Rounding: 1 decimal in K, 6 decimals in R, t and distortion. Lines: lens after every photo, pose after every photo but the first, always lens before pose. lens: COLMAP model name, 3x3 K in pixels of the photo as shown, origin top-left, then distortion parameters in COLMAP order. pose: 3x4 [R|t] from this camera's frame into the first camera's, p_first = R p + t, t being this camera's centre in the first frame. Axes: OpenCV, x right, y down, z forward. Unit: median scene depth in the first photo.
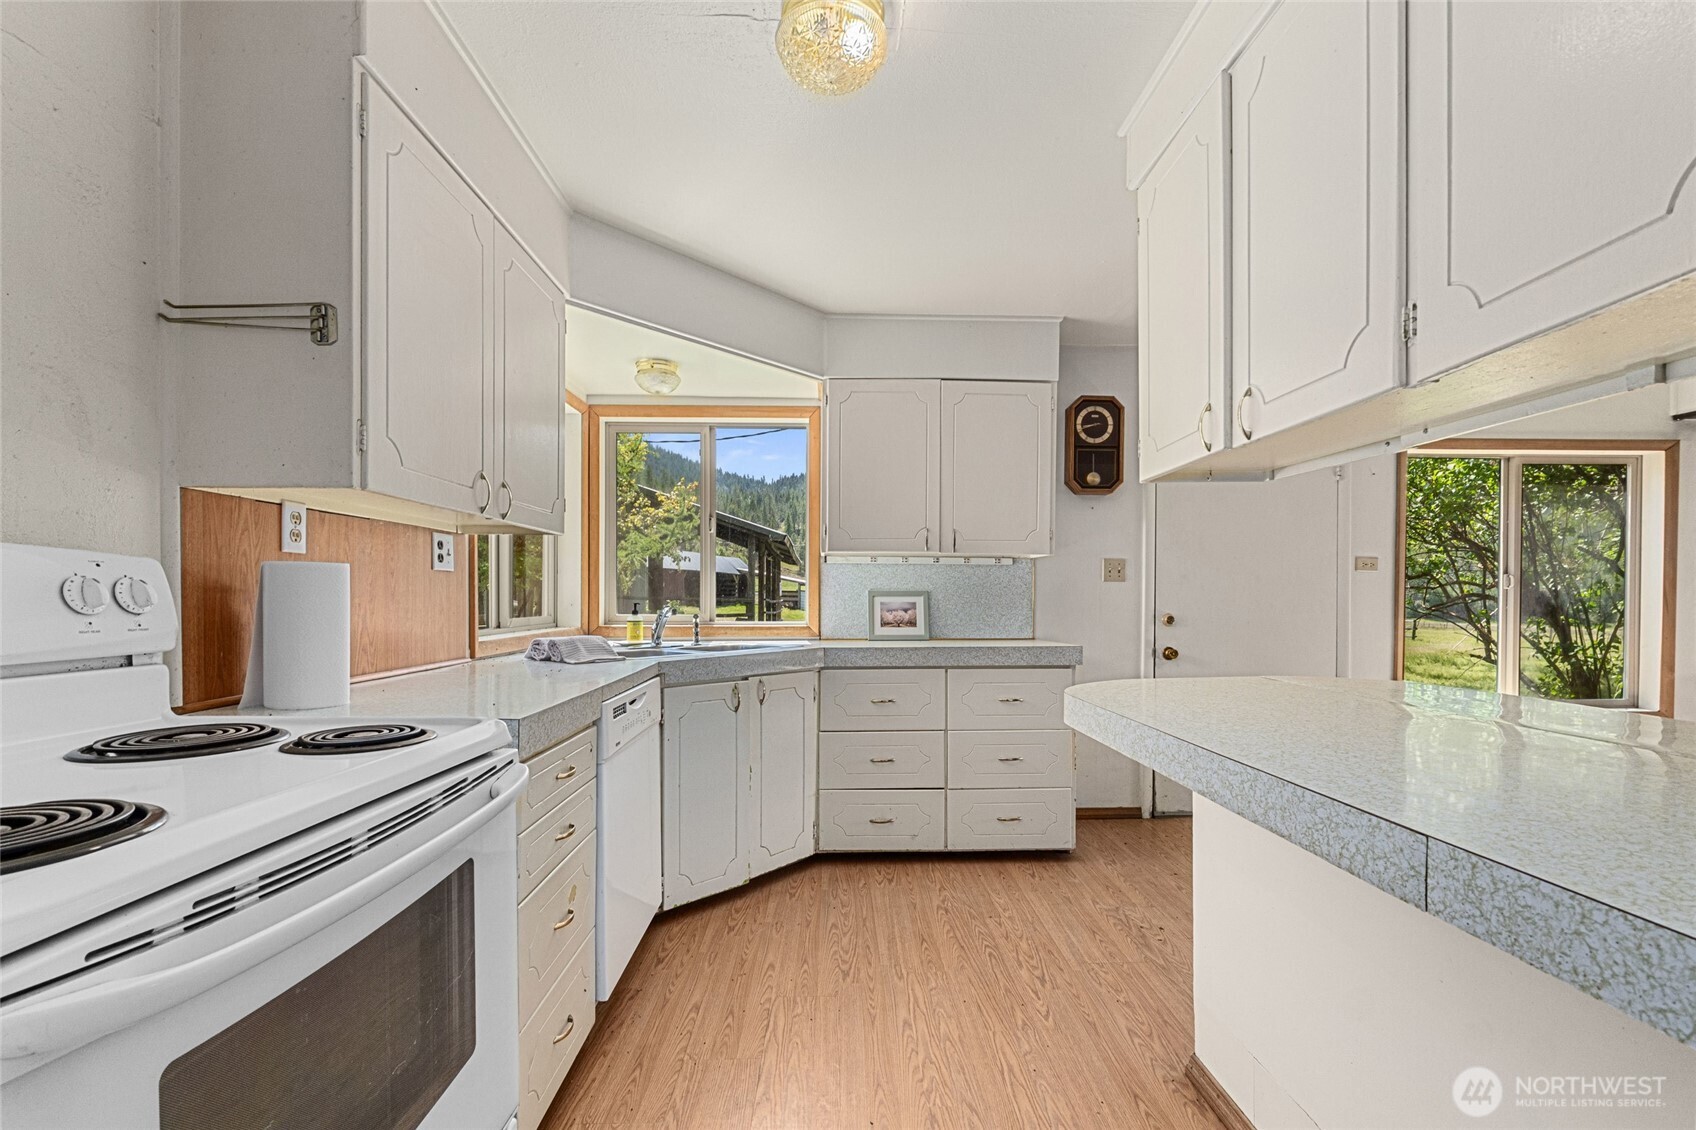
lens RADIAL K [[719.2, 0, 845.4], [0, 719.2, 600.0], [0, 0, 1]] dist [0.000451, 0.000016]
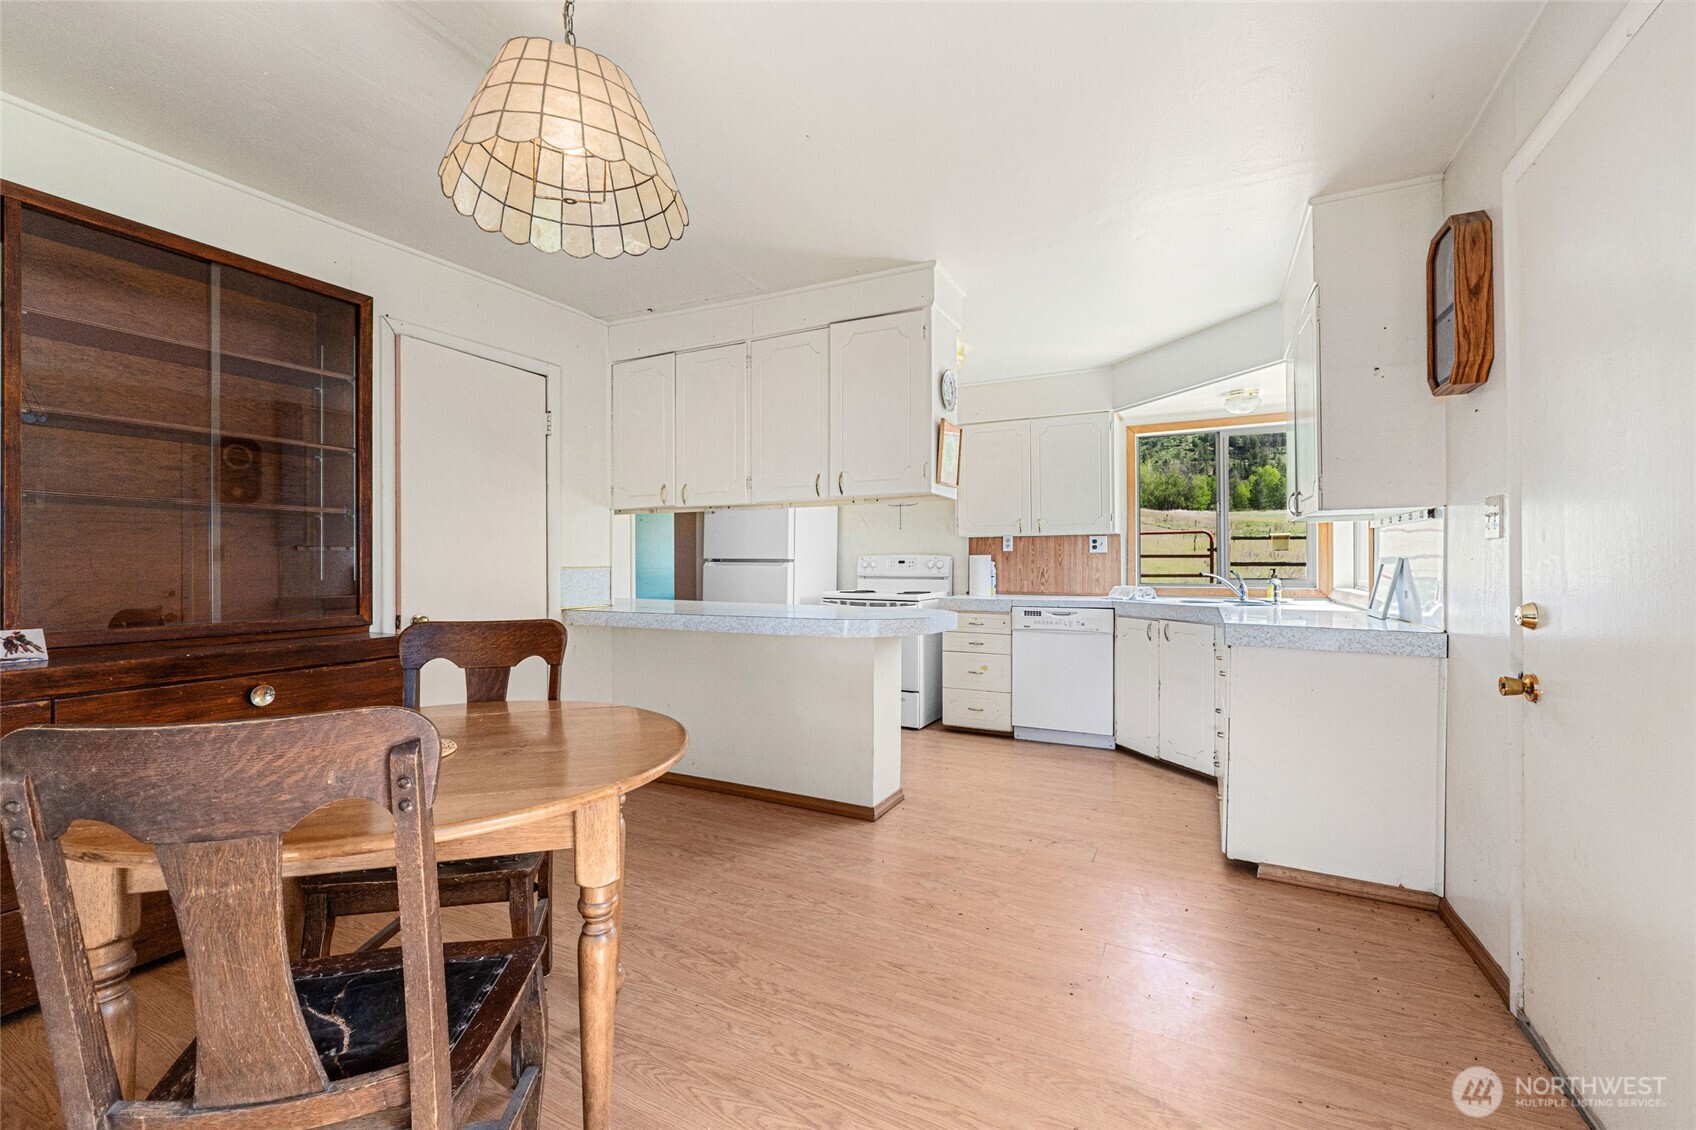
lens RADIAL K [[719.2, 0, 846.6], [0, 719.2, 565.5], [0, 0, 1]] dist [0.000451, 0.000016]
pose [[-0.481809, 0.000422, -0.876276, 1.798421], [-0.004495, 0.999986, 0.002954, -0.004167], [0.876264, 0.005362, -0.481801, 1.416531]]
